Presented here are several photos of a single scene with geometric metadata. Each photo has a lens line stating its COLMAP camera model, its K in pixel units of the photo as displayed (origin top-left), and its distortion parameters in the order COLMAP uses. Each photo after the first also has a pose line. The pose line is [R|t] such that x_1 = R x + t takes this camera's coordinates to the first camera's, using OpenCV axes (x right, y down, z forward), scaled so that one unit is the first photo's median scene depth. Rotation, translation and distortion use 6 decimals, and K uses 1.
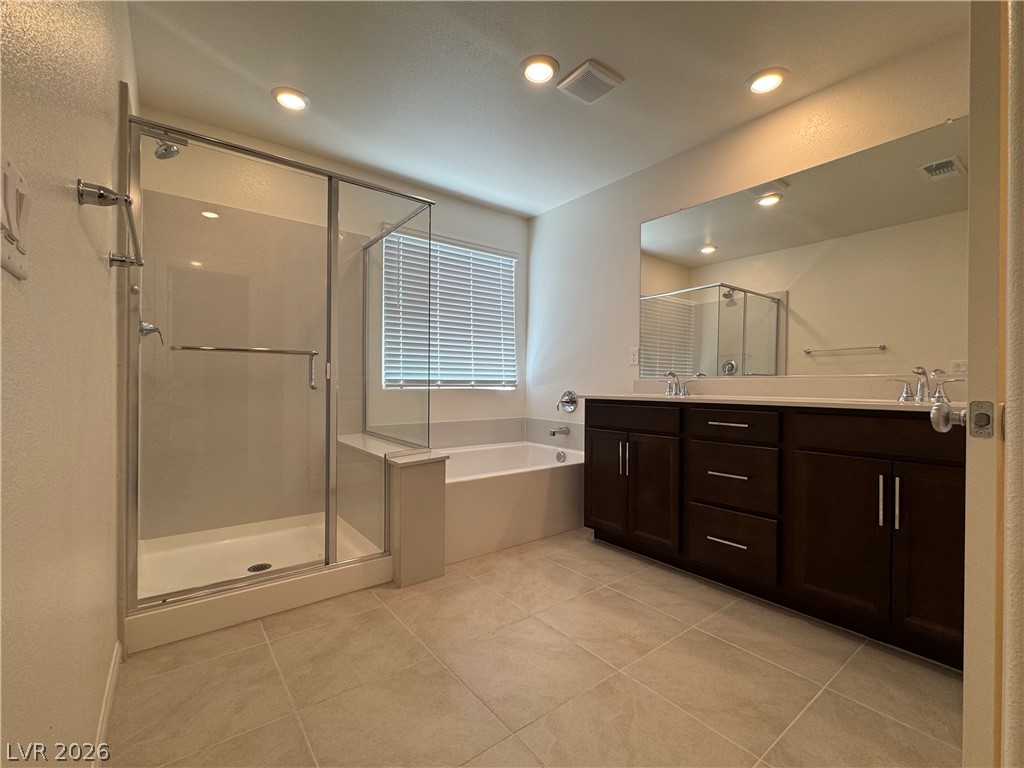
lens RADIAL K [[452.5, 0, 517.1], [0, 452.5, 381.3], [0, 0, 1]] dist [0.004272, -0.000605]
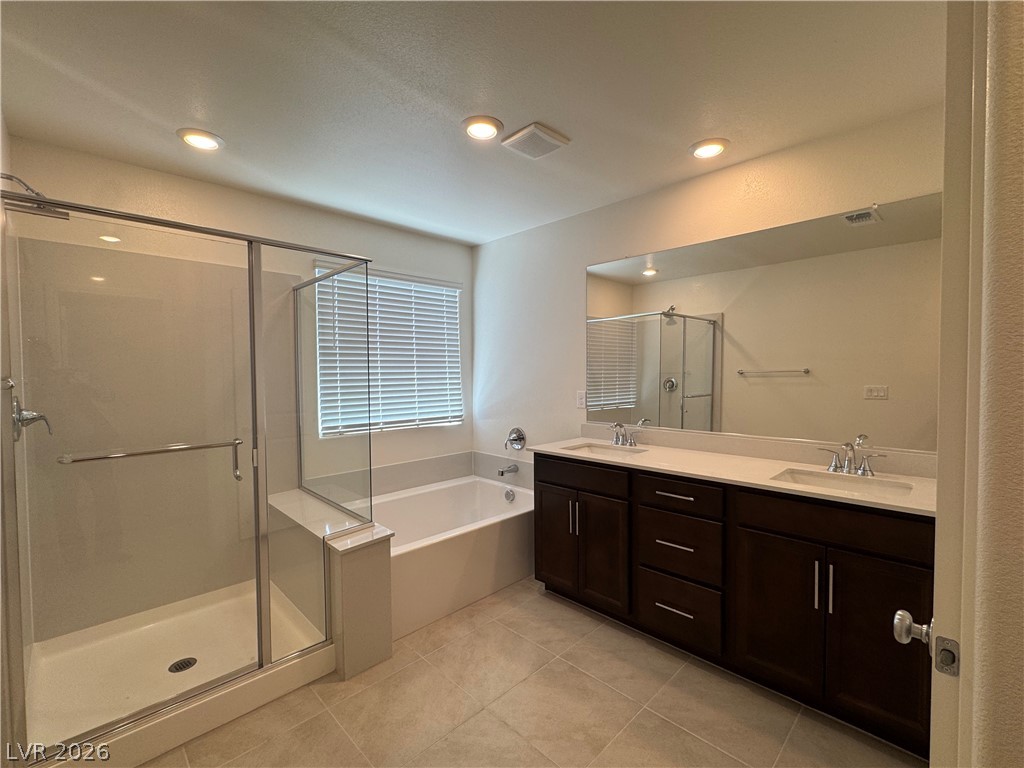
lens RADIAL K [[452.5, 0, 516.4], [0, 452.5, 380.7], [0, 0, 1]] dist [0.004272, -0.000605]
pose [[0.992768, -0.019376, 0.118473, -0.002334], [0.015794, 0.999392, 0.031099, -0.172661], [-0.119003, -0.029003, 0.992470, 0.036551]]
